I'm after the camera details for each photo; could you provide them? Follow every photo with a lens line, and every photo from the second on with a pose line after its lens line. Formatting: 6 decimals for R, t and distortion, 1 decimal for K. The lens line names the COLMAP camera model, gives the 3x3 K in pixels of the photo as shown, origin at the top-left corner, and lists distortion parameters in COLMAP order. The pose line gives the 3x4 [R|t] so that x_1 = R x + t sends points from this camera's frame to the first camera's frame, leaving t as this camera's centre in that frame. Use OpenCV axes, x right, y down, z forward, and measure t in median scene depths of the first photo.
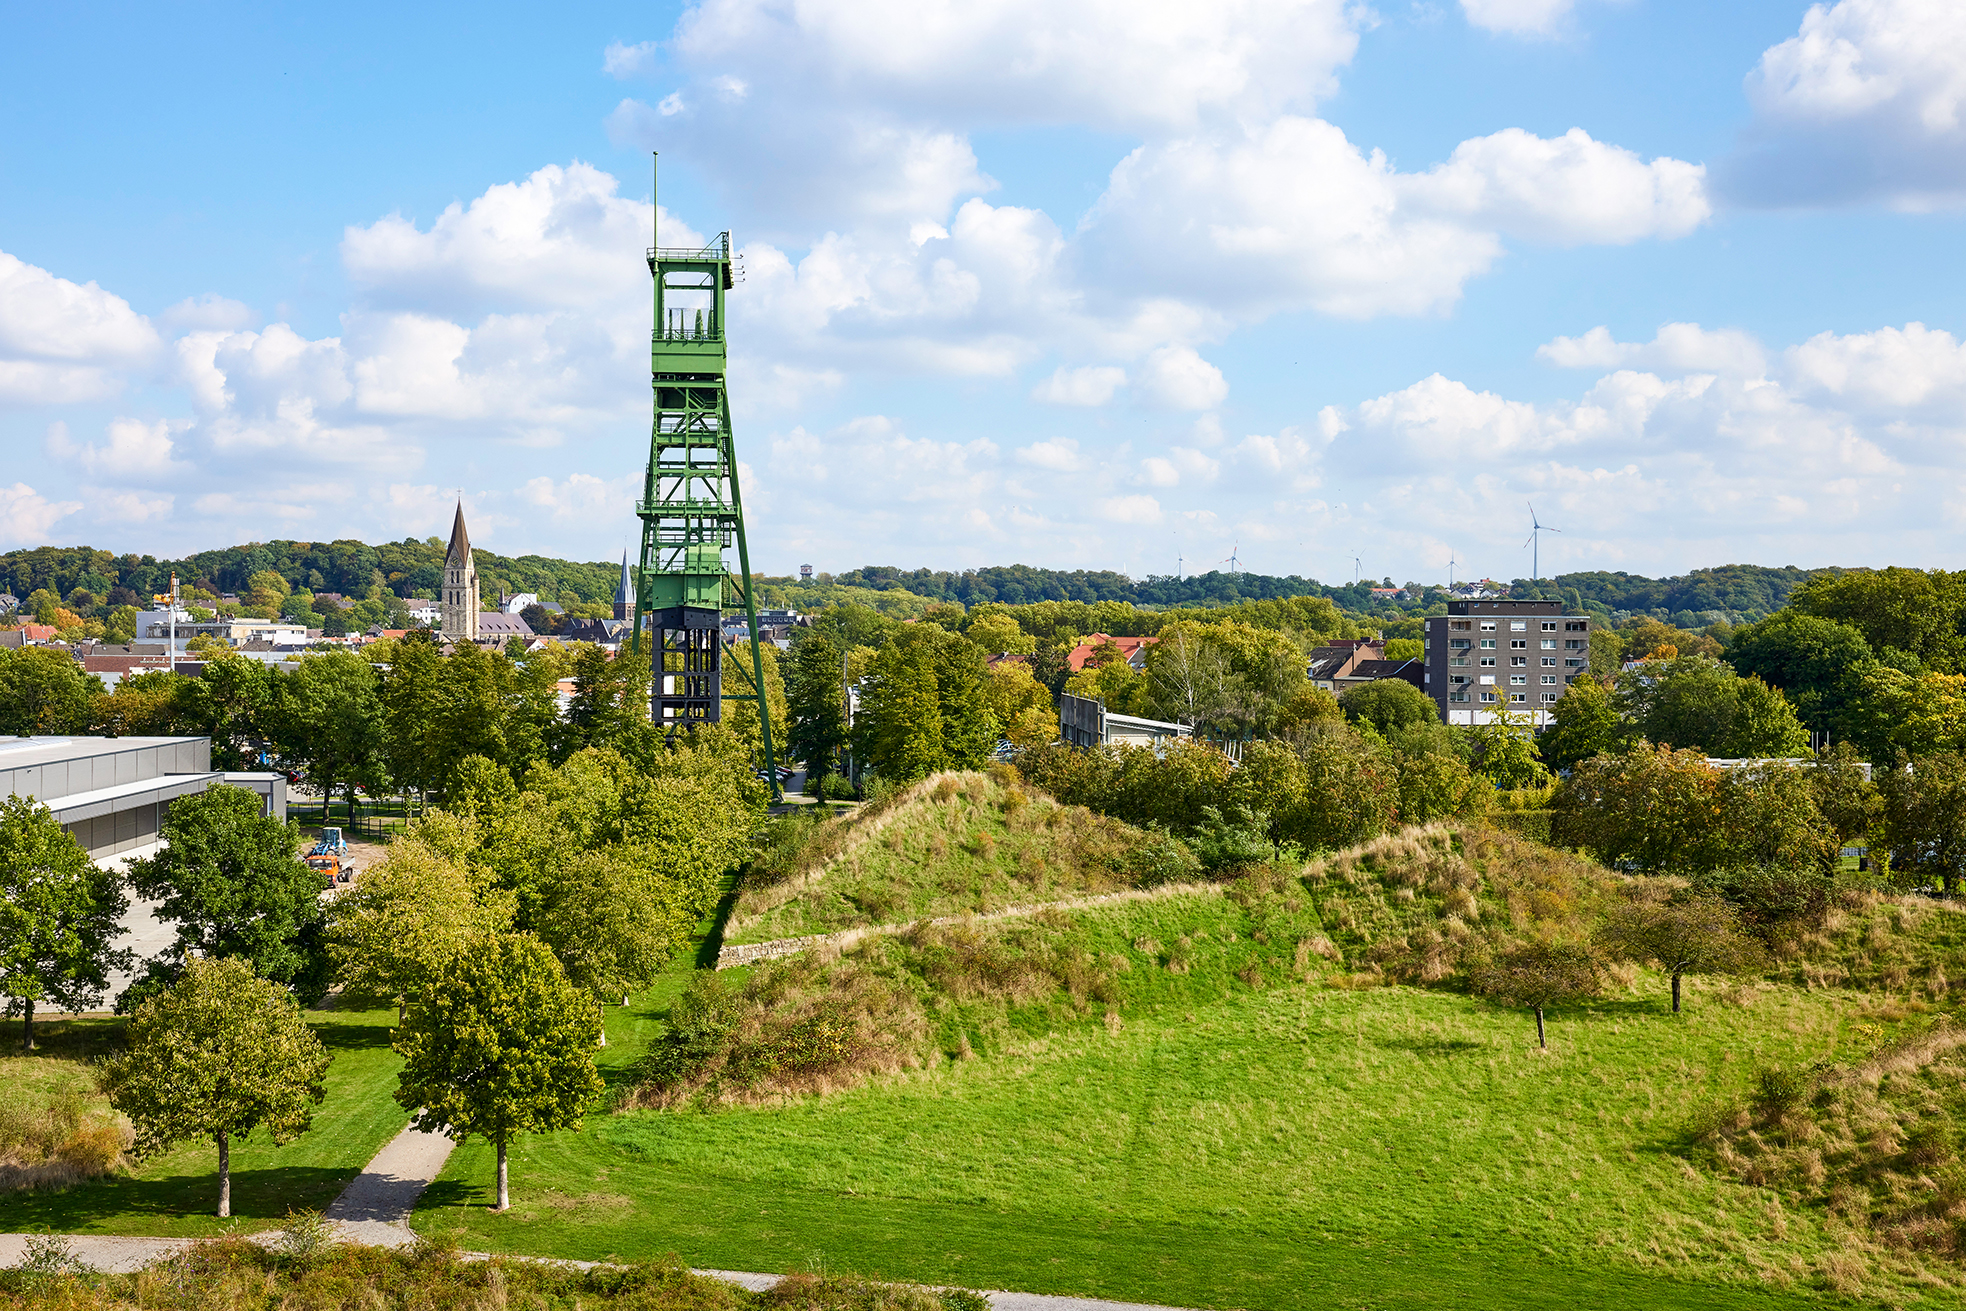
lens RADIAL K [[2029.9, 0, 983.0], [0, 2029.9, 655.5], [0, 0, 1]] dist [-0.080446, 0.140575]
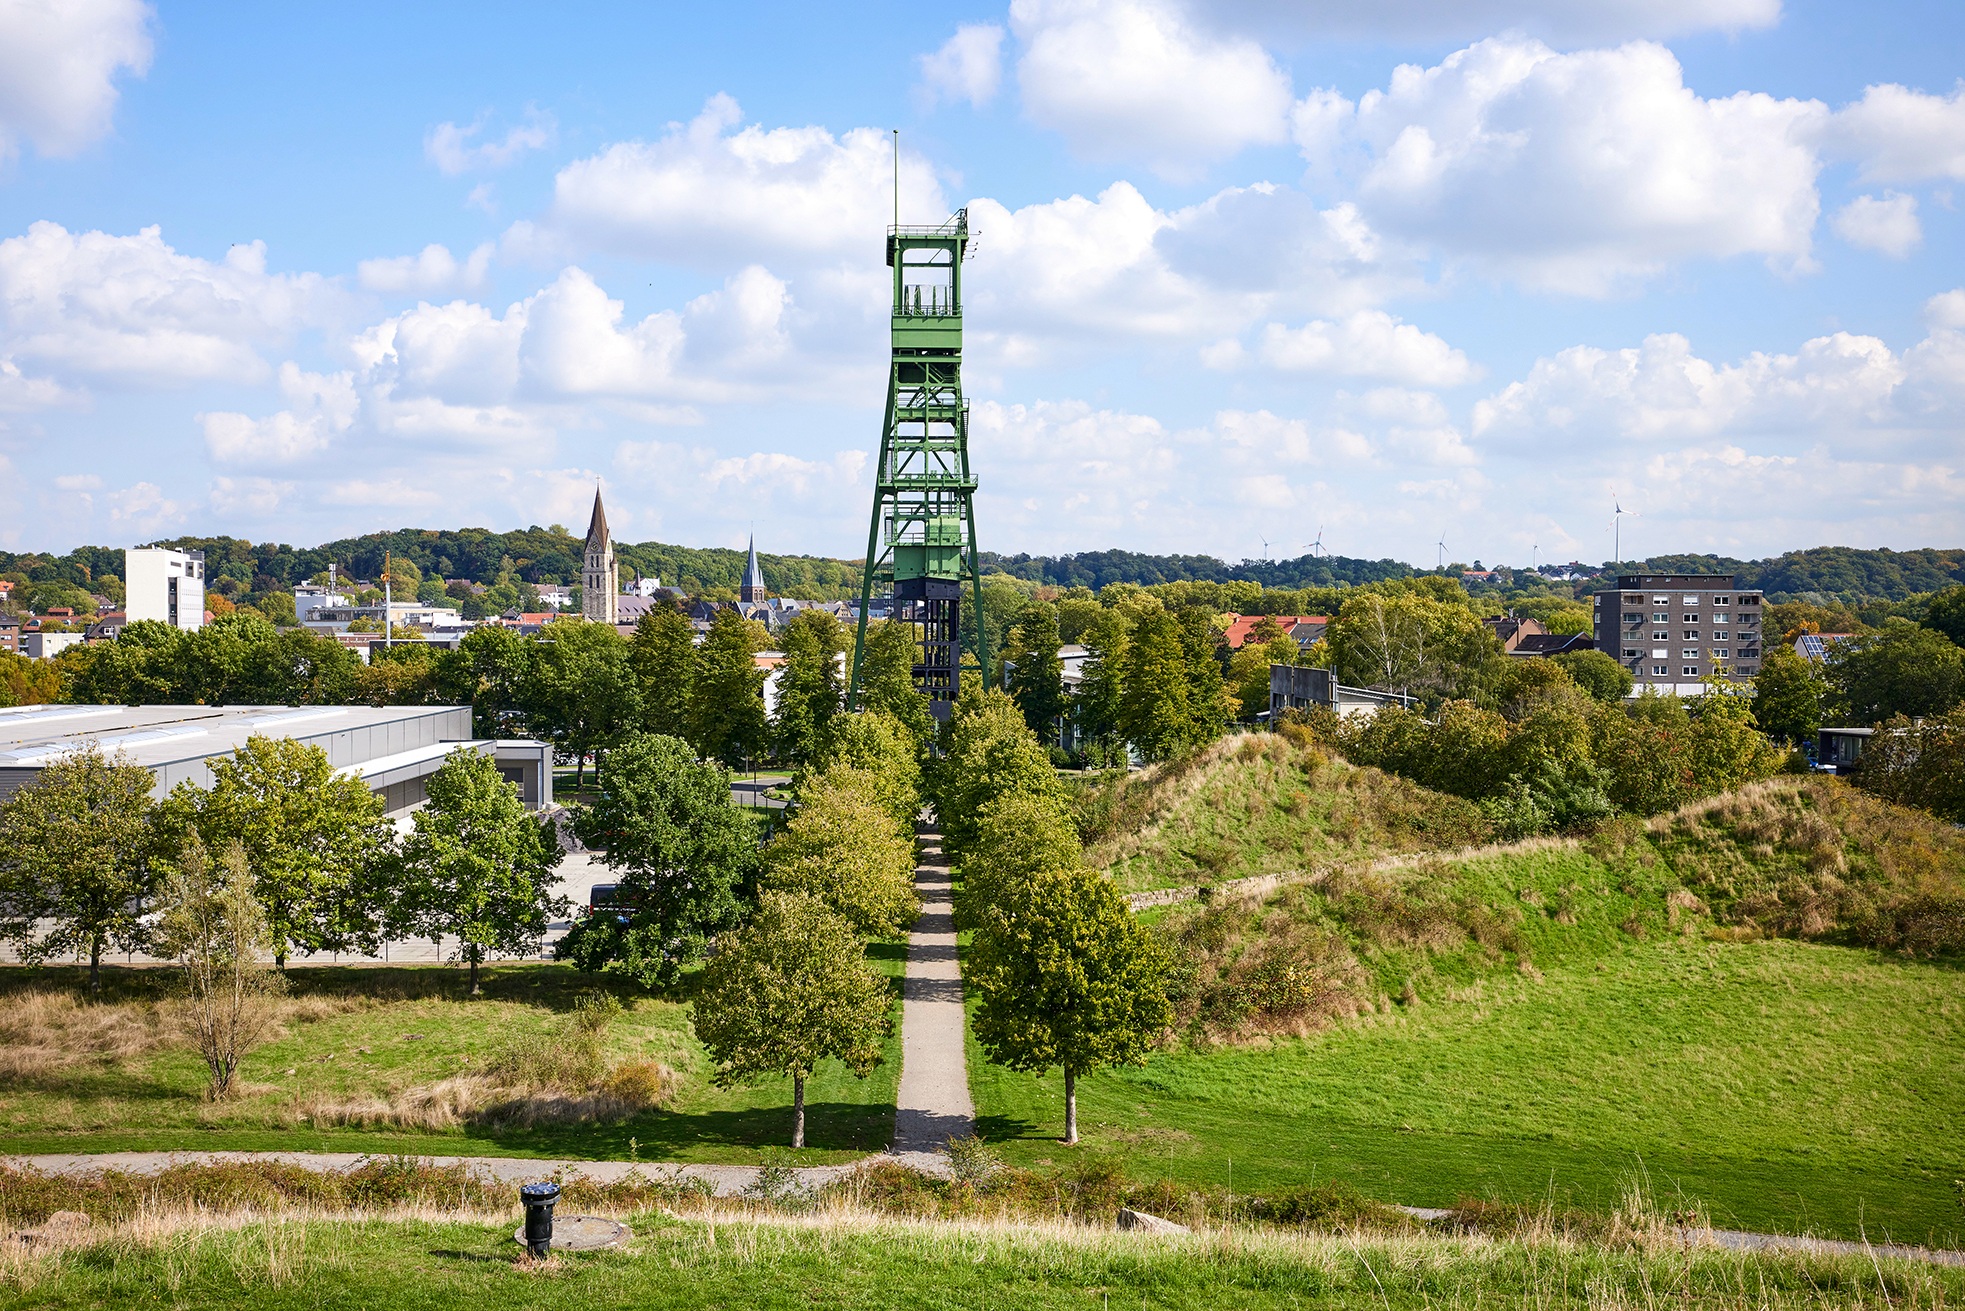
lens RADIAL K [[1984.8, 0, 982.5], [0, 1984.8, 655.5], [0, 0, 1]] dist [-0.034264, -0.001128]
pose [[0.998510, -0.003183, -0.054484, -0.102845], [0.003672, 0.999954, 0.008867, 0.010138], [0.054453, -0.009054, 0.998475, 0.005039]]
